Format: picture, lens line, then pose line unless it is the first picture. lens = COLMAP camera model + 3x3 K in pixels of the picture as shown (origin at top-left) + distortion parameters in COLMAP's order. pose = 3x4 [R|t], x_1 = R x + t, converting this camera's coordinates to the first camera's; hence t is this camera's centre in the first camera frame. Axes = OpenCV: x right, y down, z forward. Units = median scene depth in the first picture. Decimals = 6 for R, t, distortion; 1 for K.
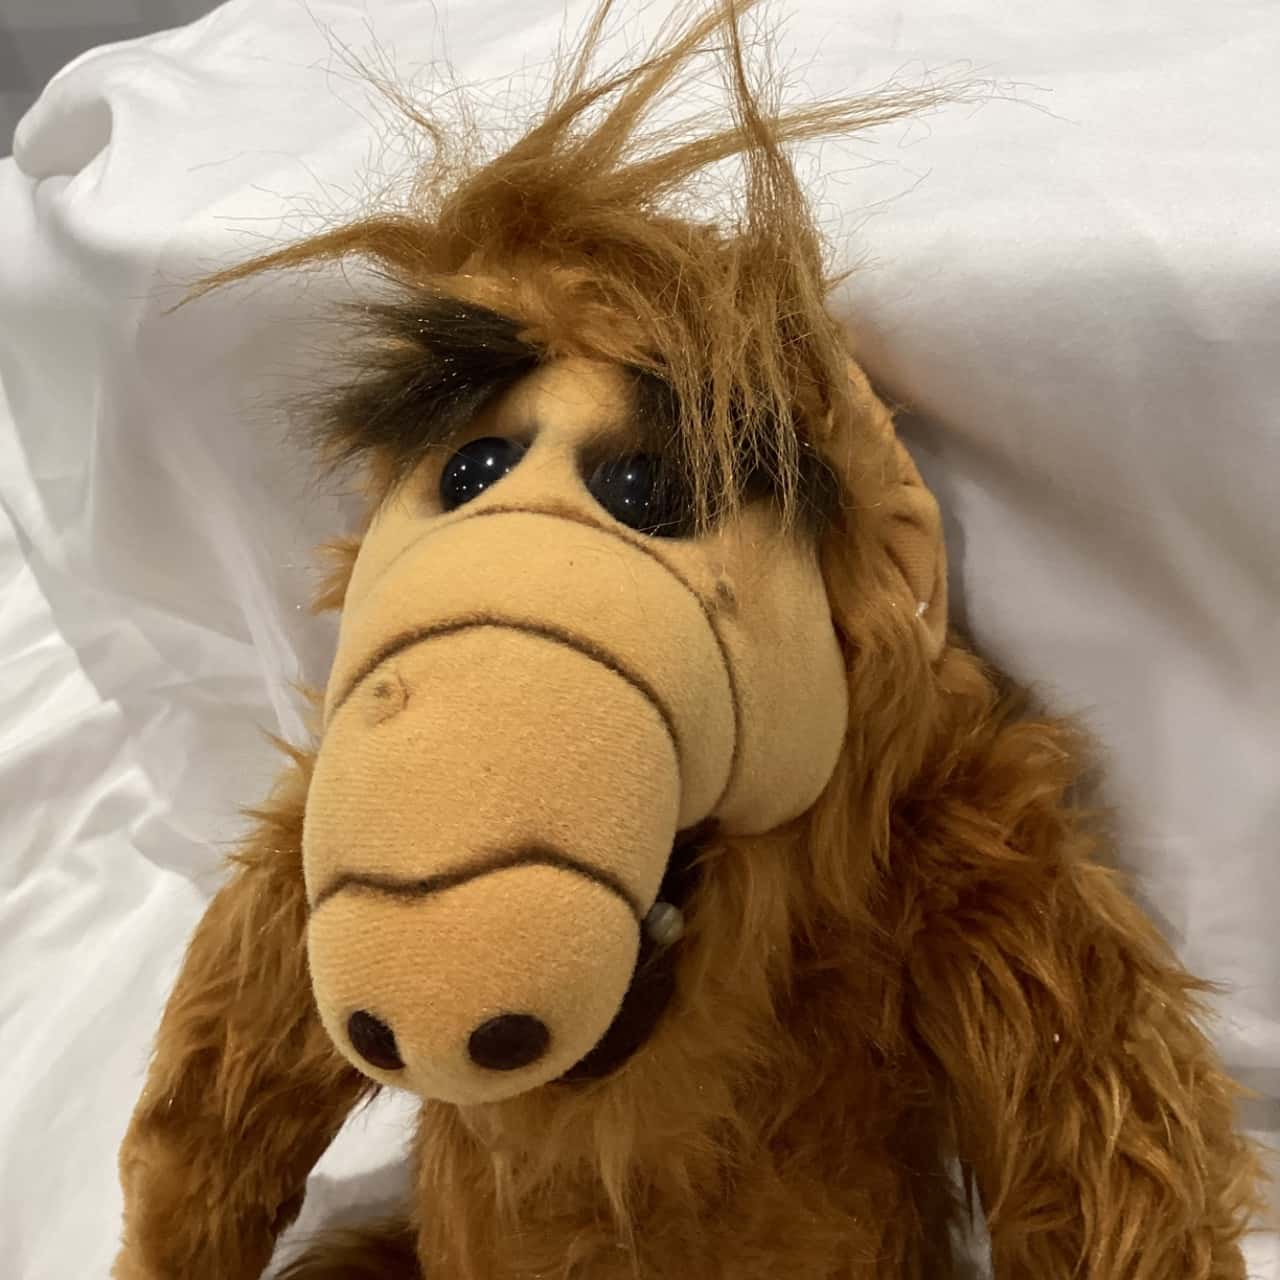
lens RADIAL K [[1567.3, 0, 640.0], [0, 1567.3, 640.0], [0, 0, 1]] dist [0.046798, -0.042387]
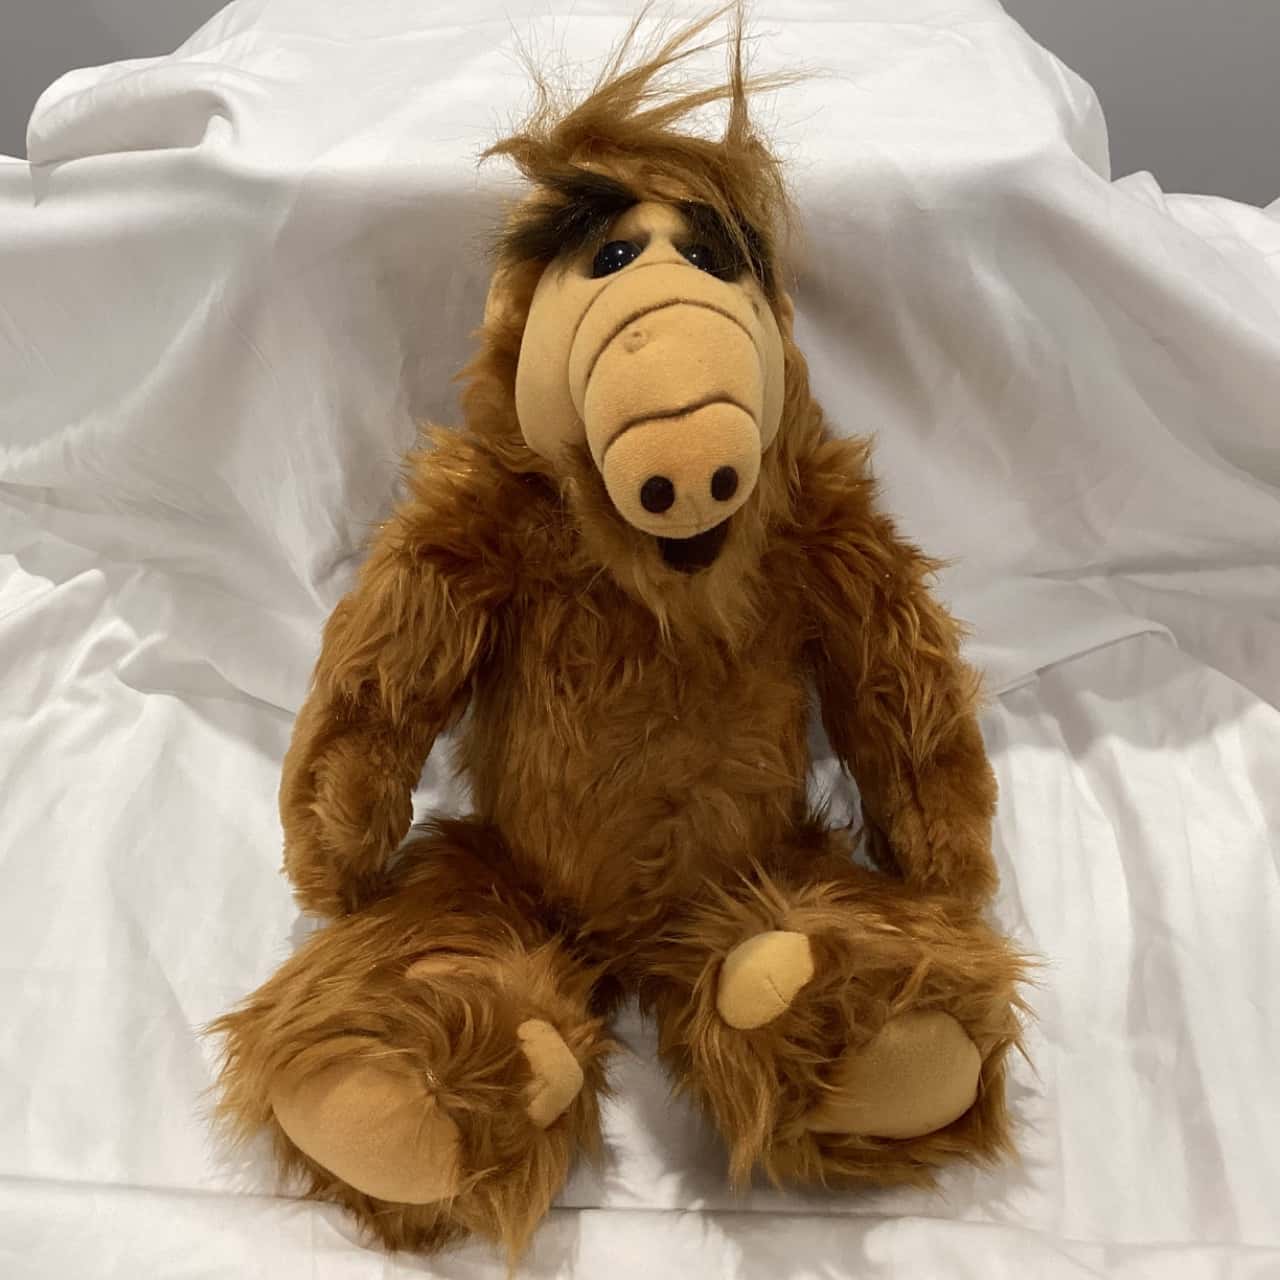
lens RADIAL K [[1567.3, 0, 640.0], [0, 1567.3, 640.0], [0, 0, 1]] dist [0.046798, -0.042387]
pose [[0.945404, -0.083202, 0.315100, -0.689539], [0.103071, 0.993568, -0.046896, 0.433033], [-0.309172, 0.076813, 0.947899, -0.764360]]
